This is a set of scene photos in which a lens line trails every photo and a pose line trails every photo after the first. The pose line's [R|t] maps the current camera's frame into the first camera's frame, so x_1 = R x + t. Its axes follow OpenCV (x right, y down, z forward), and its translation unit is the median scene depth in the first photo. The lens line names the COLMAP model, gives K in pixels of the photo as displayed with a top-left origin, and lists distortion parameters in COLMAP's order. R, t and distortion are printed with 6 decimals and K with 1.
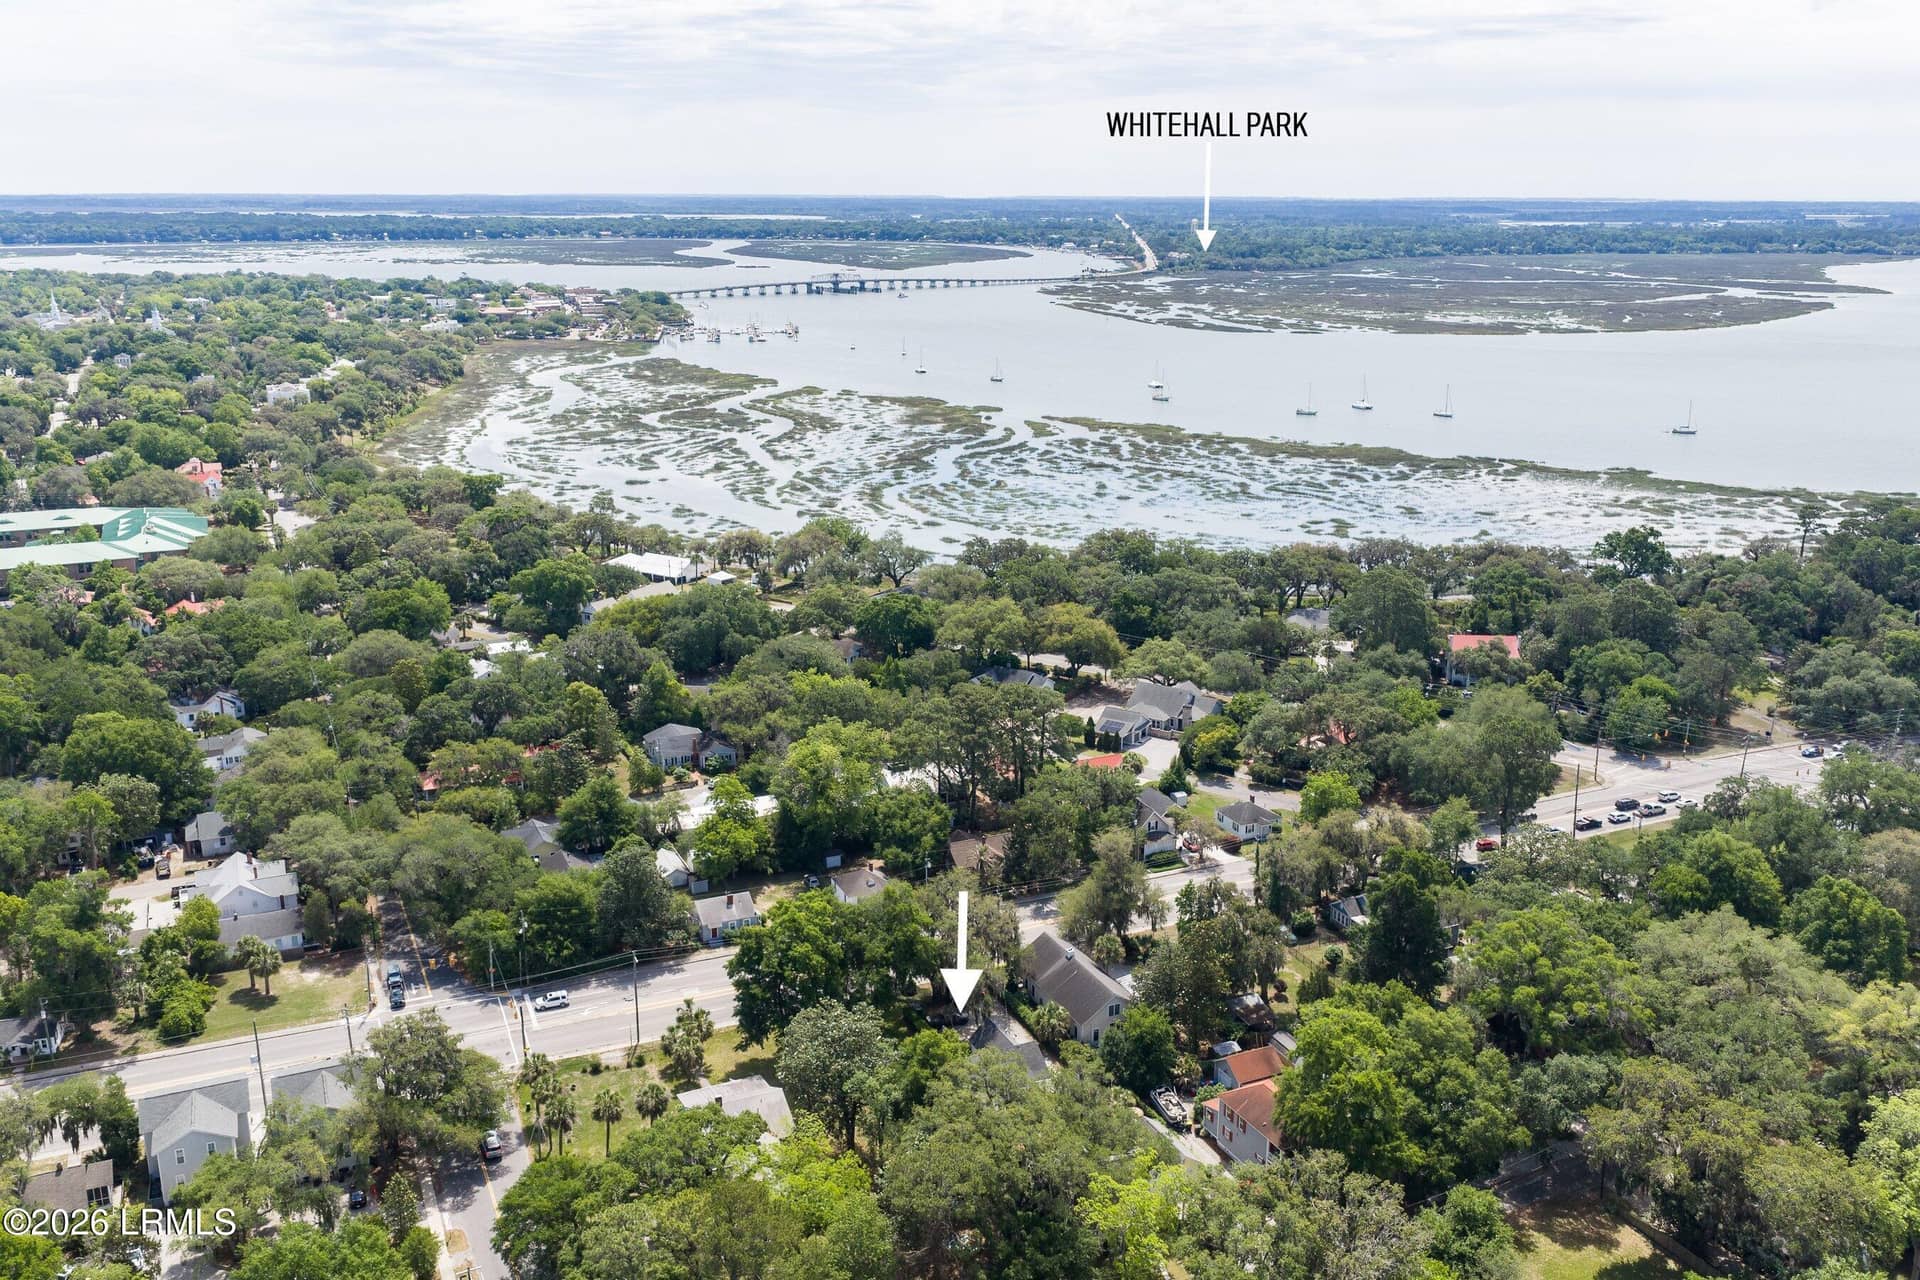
lens RADIAL K [[1586.7, 0, 949.3], [0, 1586.7, 640.1], [0, 0, 1]] dist [0.036604, -0.061501]
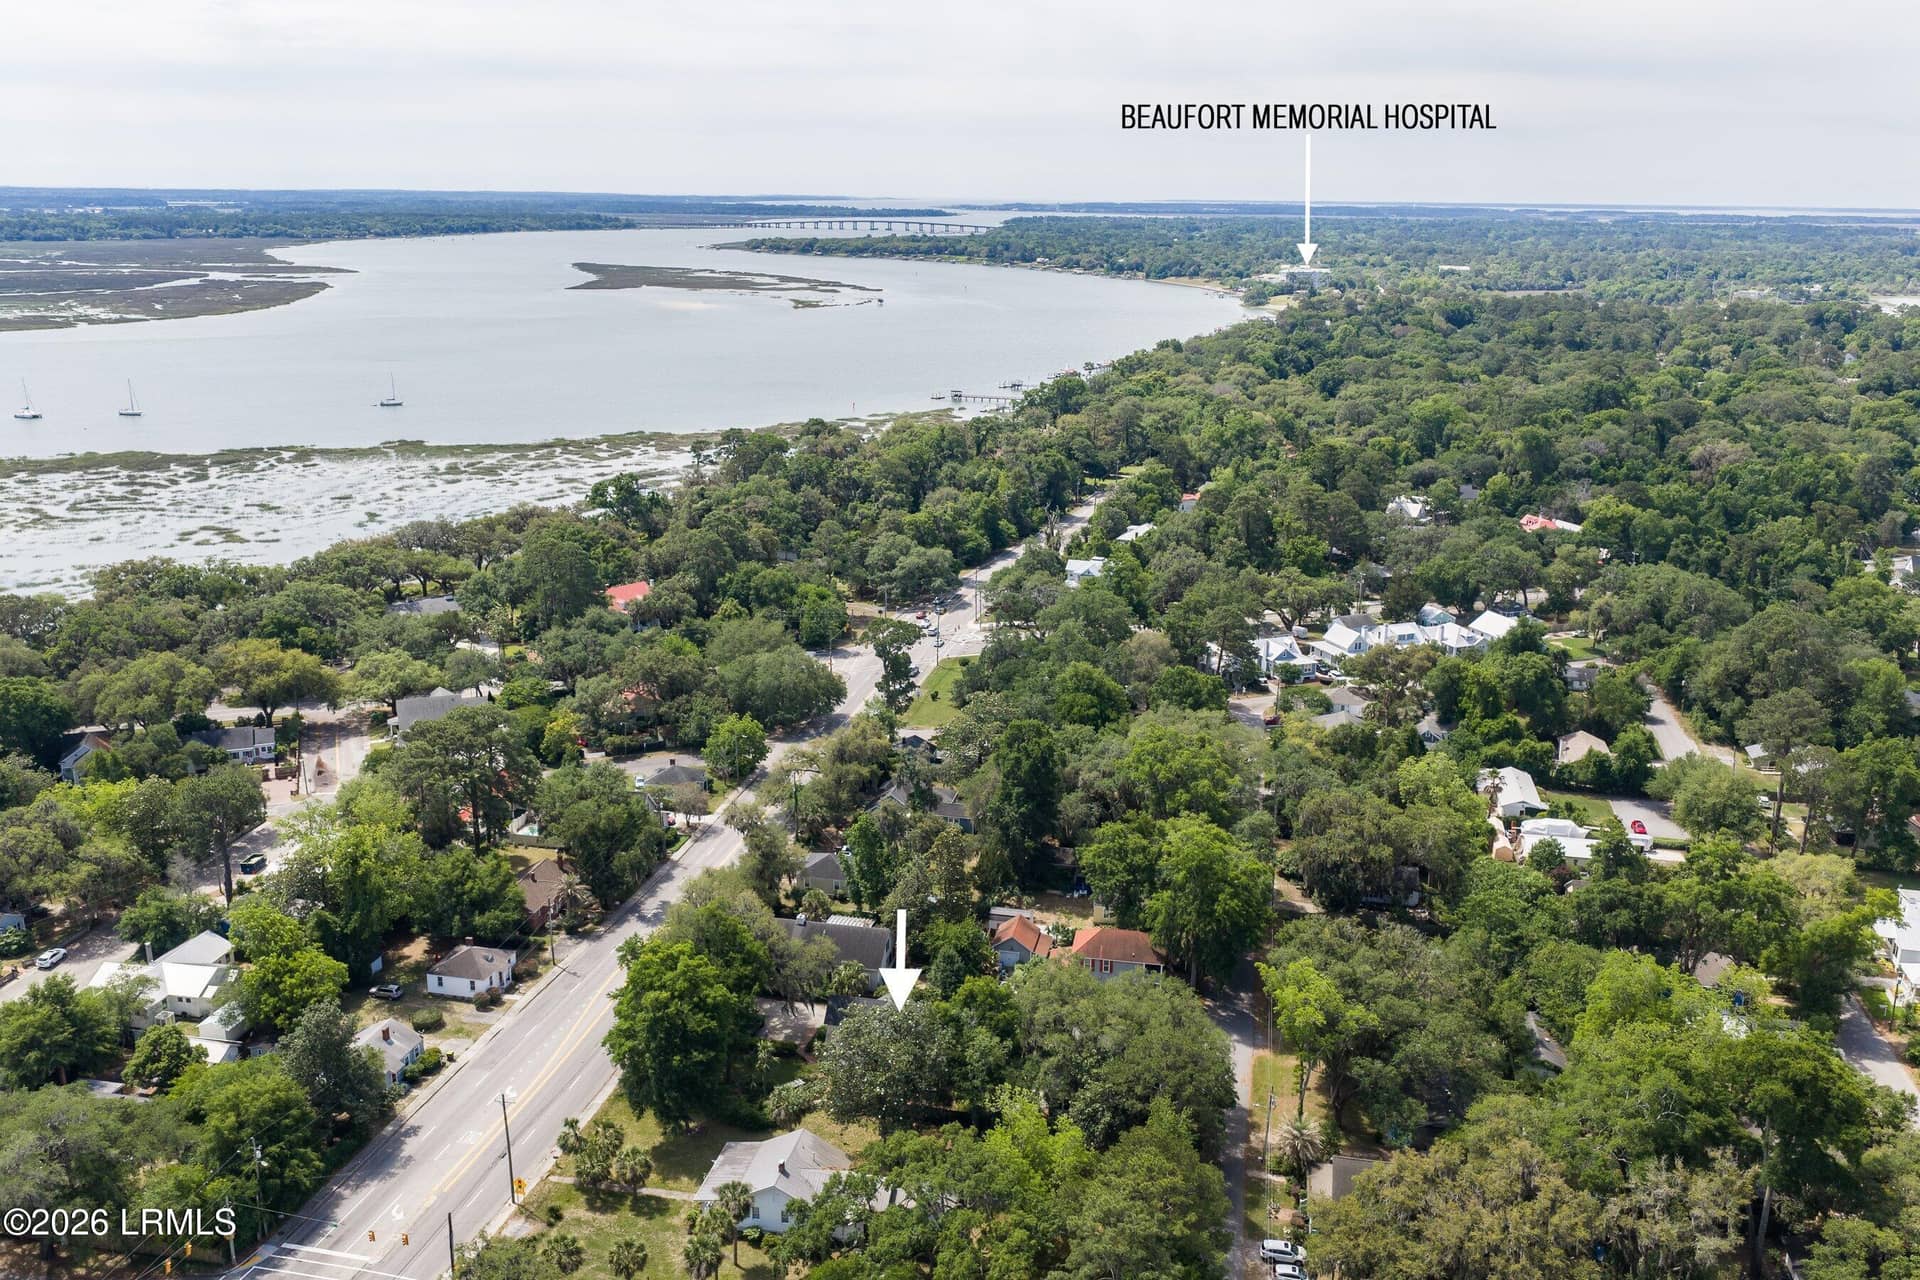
lens RADIAL K [[1598.9, 0, 960.0], [0, 1598.9, 640.0], [0, 0, 1]] dist [0.003199, -0.003392]
pose [[0.584857, -0.213292, 0.782591, -0.182762], [0.208177, 0.971962, 0.109326, -0.018477], [-0.783967, 0.098978, 0.612861, 0.087472]]
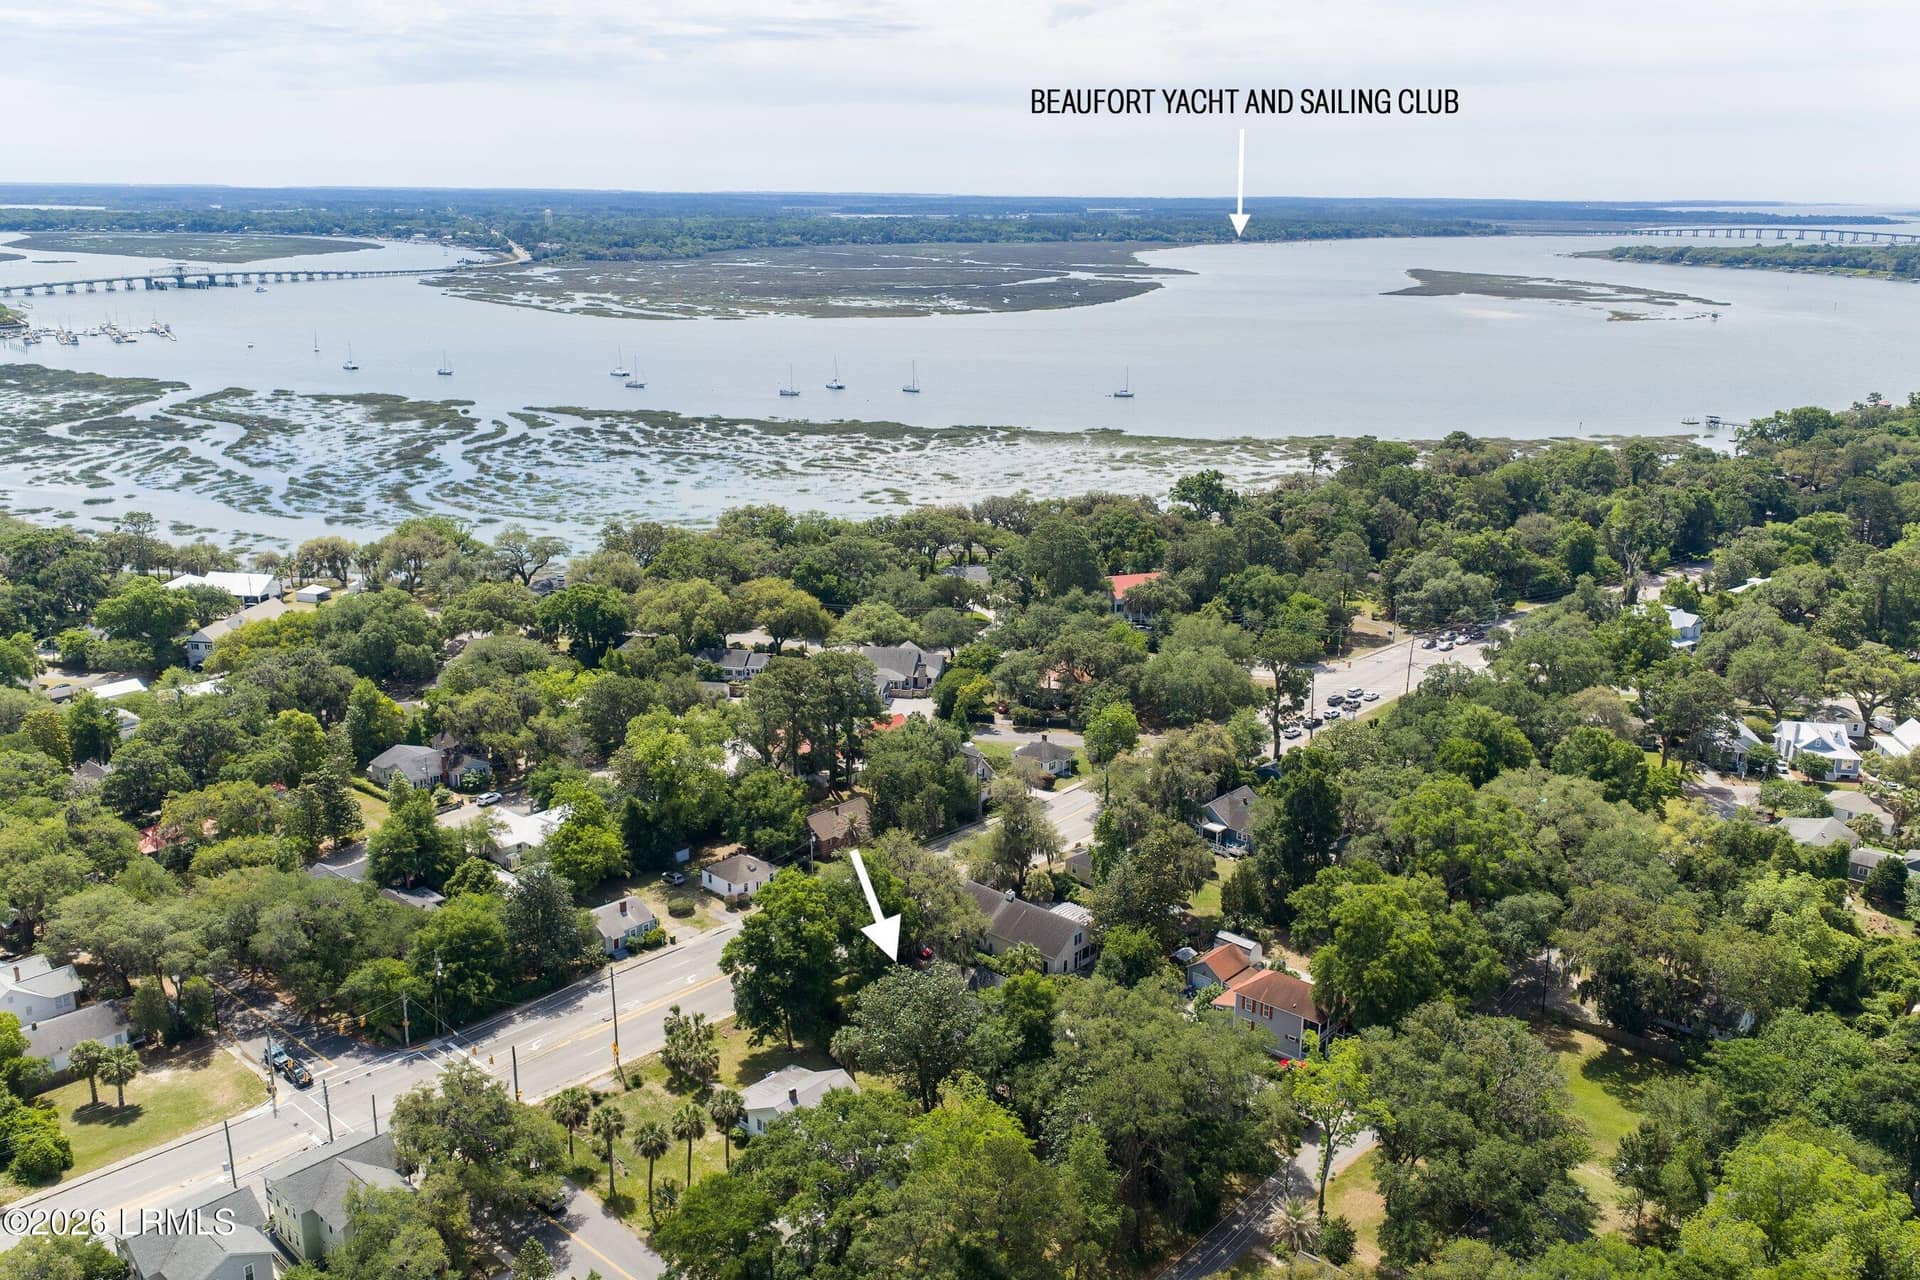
lens RADIAL K [[1586.7, 0, 949.3], [0, 1586.7, 640.1], [0, 0, 1]] dist [0.036604, -0.061501]
pose [[0.918834, -0.101904, 0.381260, -0.099782], [0.100341, 0.994663, 0.024035, 0.001402], [-0.381675, 0.016172, 0.924155, 0.019807]]
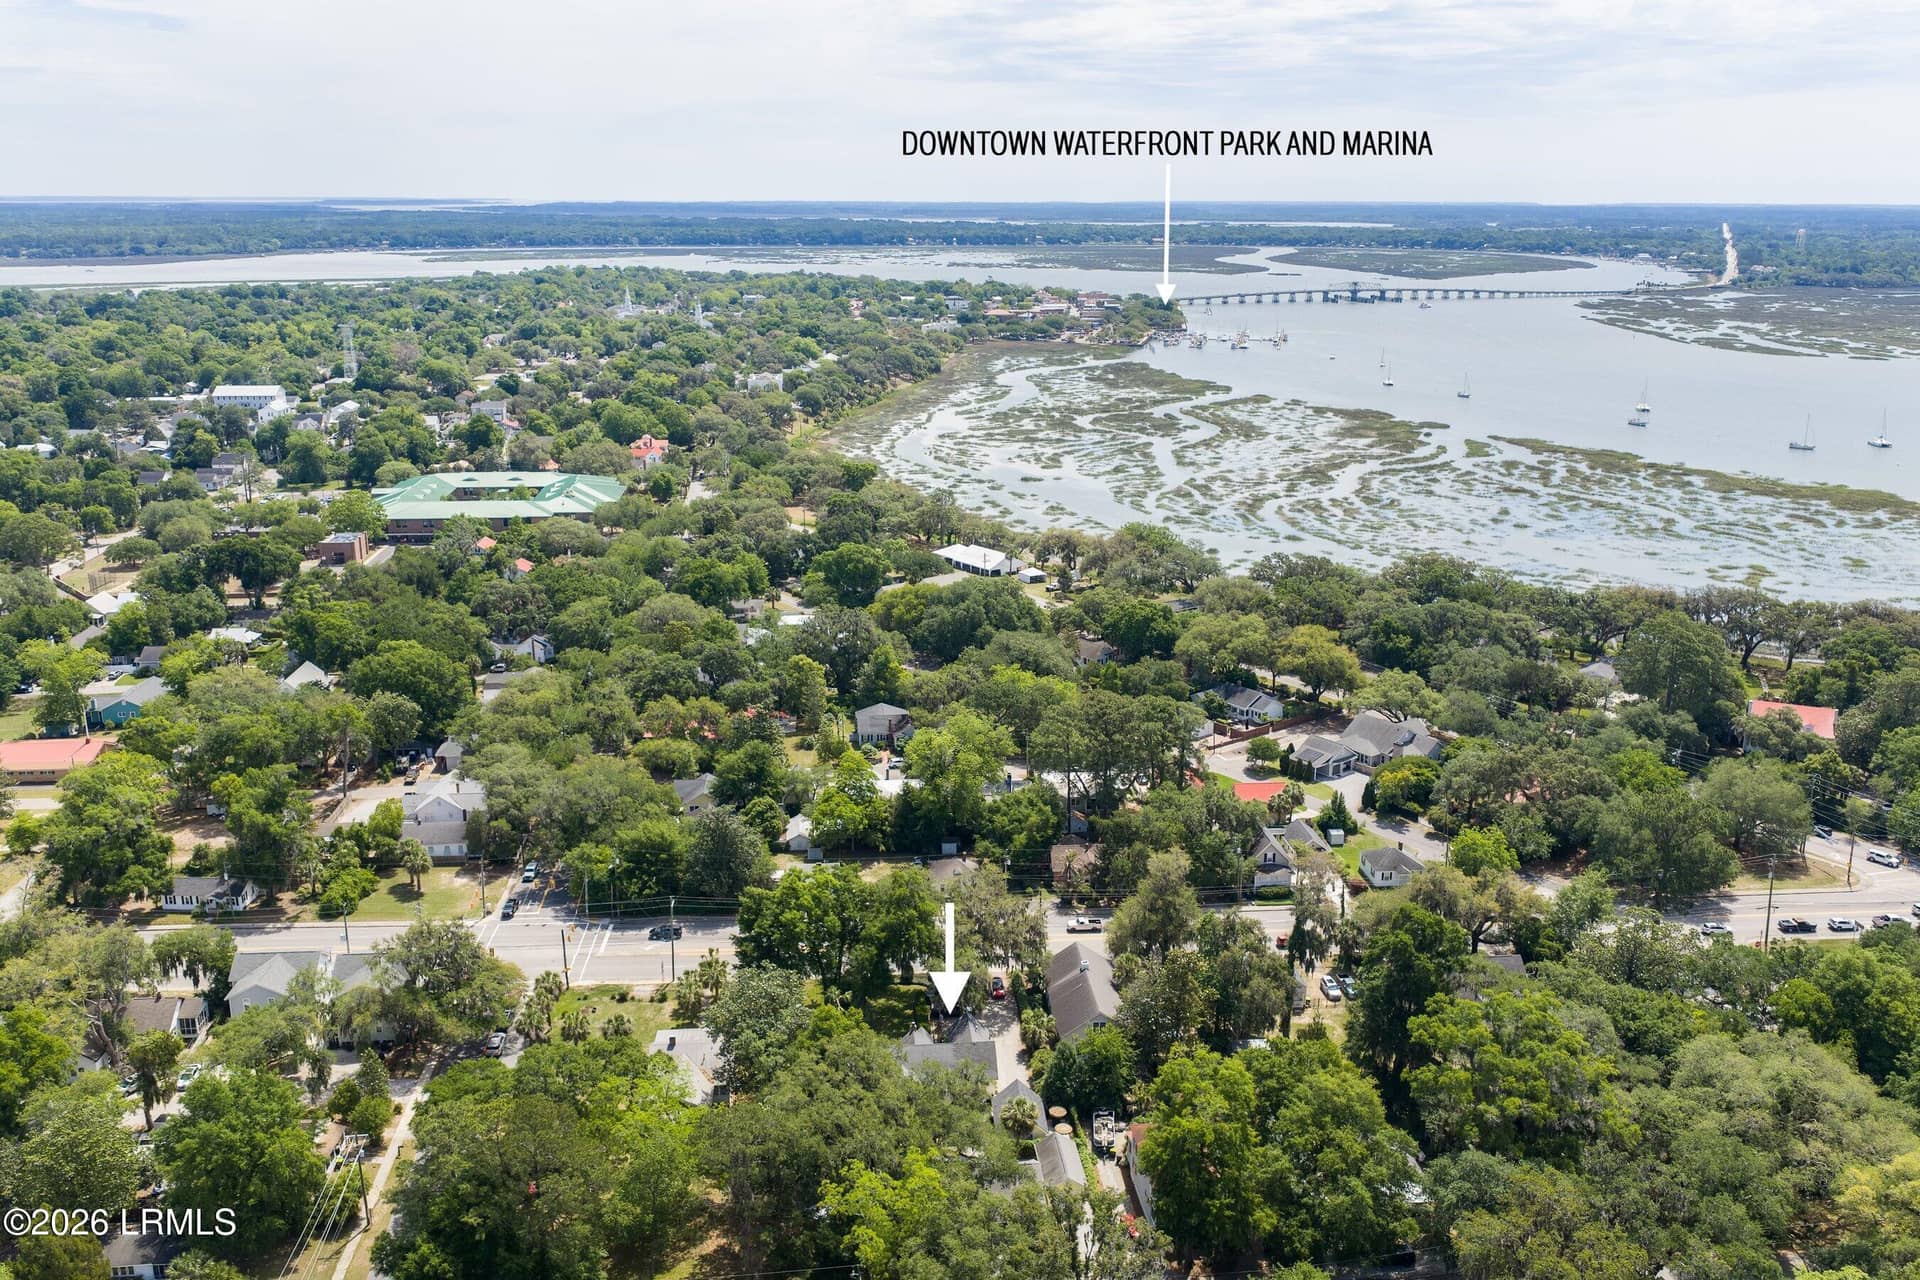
lens RADIAL K [[1578.8, 0, 943.2], [0, 1578.8, 661.6], [0, 0, 1]] dist [0.033992, -0.061340]
pose [[0.939456, 0.096965, -0.328664, 0.088992], [-0.093799, 0.995264, 0.025515, -0.002284], [0.329582, 0.006858, 0.944102, 0.013113]]
